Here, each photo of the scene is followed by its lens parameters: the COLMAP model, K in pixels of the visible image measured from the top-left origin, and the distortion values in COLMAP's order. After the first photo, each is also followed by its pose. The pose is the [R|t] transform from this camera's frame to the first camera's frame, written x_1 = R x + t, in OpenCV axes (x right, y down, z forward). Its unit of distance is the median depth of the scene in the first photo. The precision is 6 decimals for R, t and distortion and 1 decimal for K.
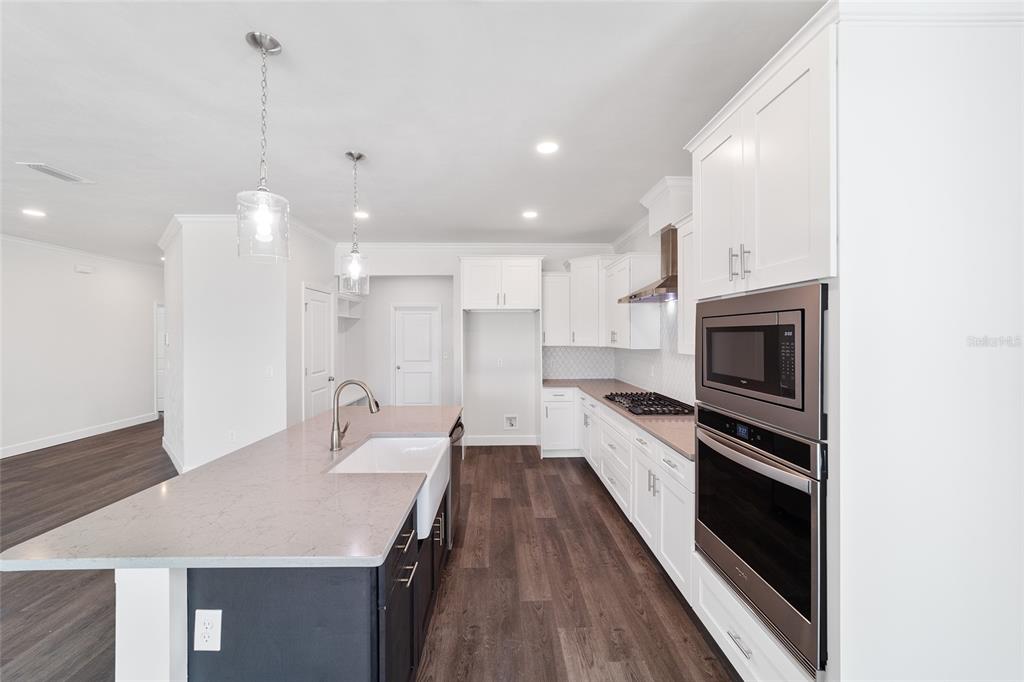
lens RADIAL K [[392.7, 0, 509.3], [0, 392.7, 336.2], [0, 0, 1]] dist [-0.016096, 0.006387]
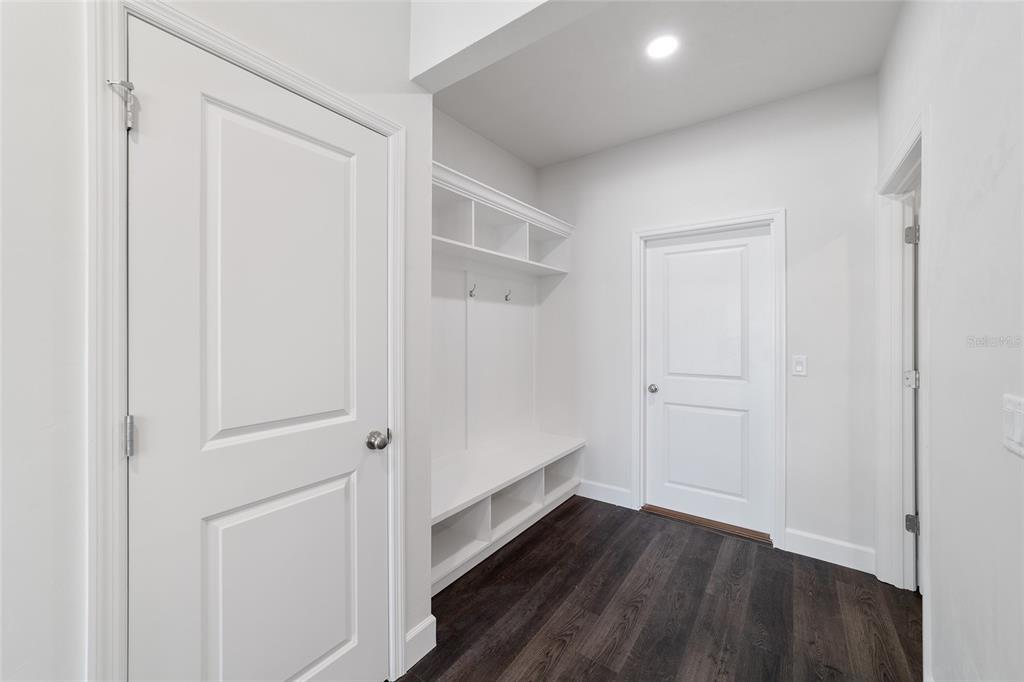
lens RADIAL K [[392.7, 0, 506.6], [0, 392.7, 331.9], [0, 0, 1]] dist [-0.016096, 0.006387]
pose [[0.786314, -0.000072, -0.617827, -0.295630], [-0.002982, 0.999988, -0.003911, 0.046356], [0.617820, 0.004917, 0.786304, 1.146808]]
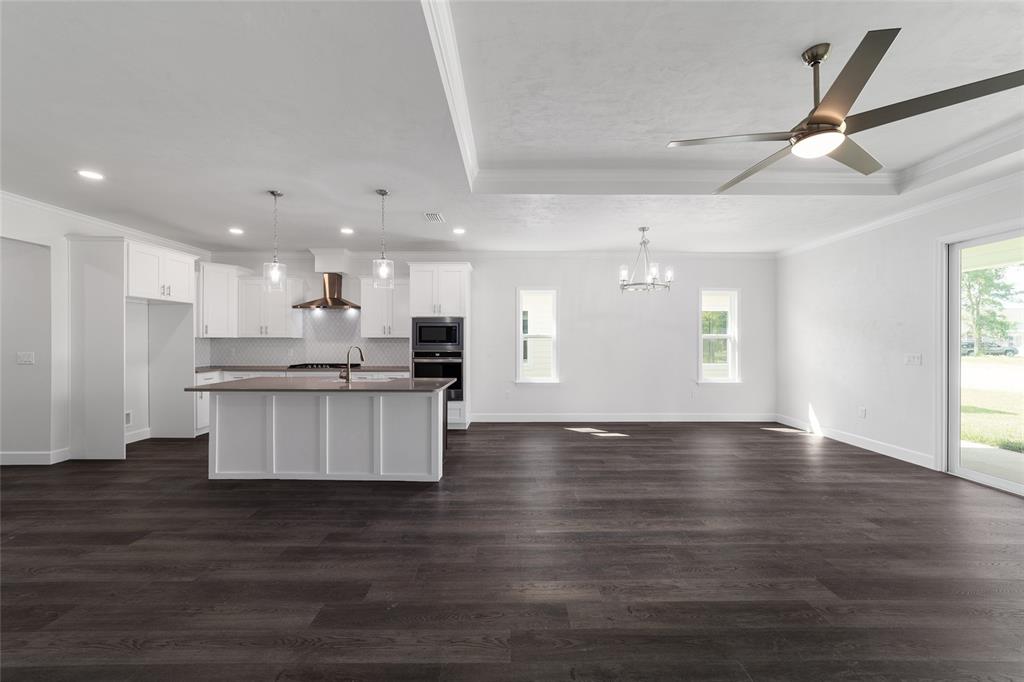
lens RADIAL K [[392.7, 0, 509.8], [0, 392.7, 340.7], [0, 0, 1]] dist [-0.016096, 0.006387]
pose [[0.029303, 0.001064, 0.999570, -1.267023], [0.000522, 0.999999, -0.001080, 0.048338], [-0.999570, 0.000553, 0.029302, 0.086302]]
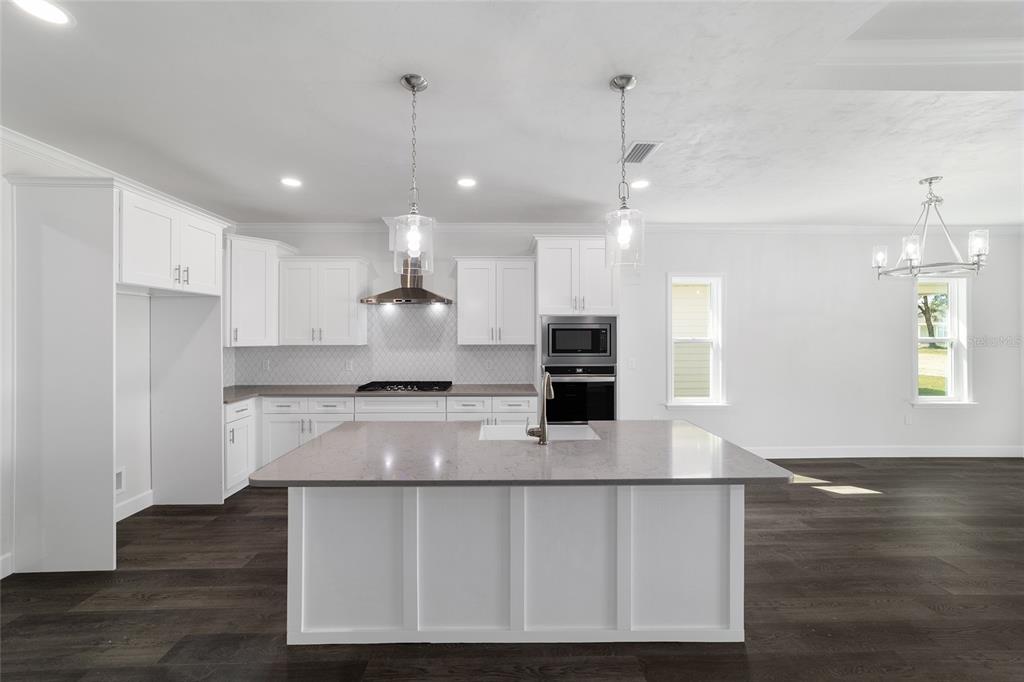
lens RADIAL K [[392.7, 0, 507.4], [0, 392.7, 333.0], [0, 0, 1]] dist [-0.016096, 0.006387]
pose [[0.011989, 0.003403, 0.999922, -0.797898], [0.003826, 0.999987, -0.003449, 0.003944], [-0.999921, 0.003867, 0.011976, 0.588347]]
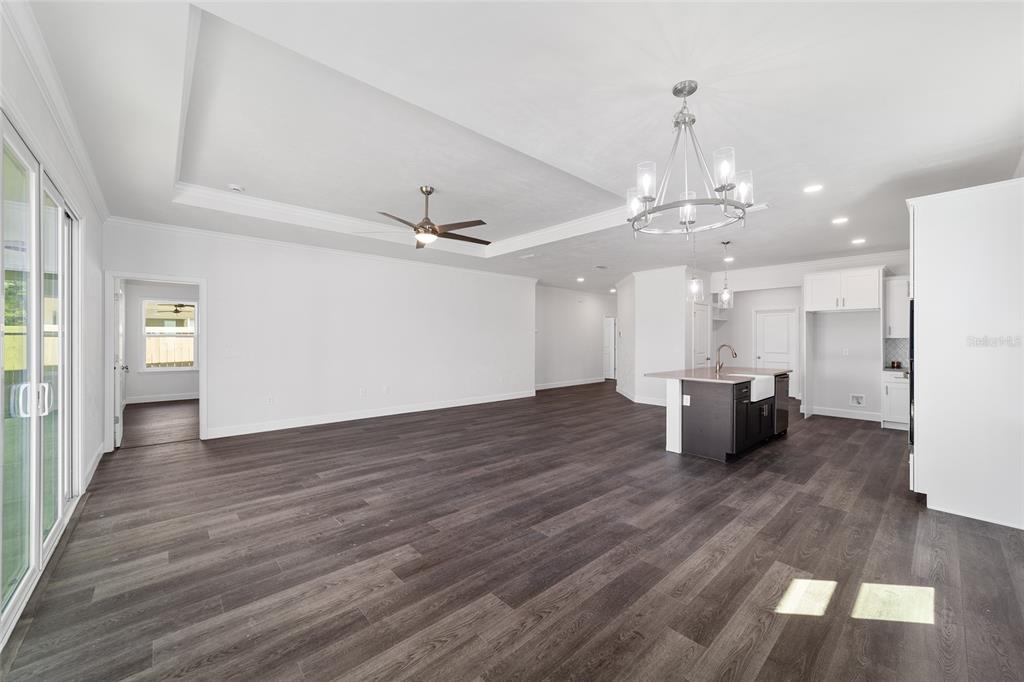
lens RADIAL K [[392.7, 0, 512.2], [0, 392.7, 345.9], [0, 0, 1]] dist [-0.016096, 0.006387]
pose [[0.649440, 0.014030, -0.760283, 0.328963], [-0.003492, 0.999874, 0.015468, 0.047392], [0.760405, -0.007390, 0.649408, -0.888768]]
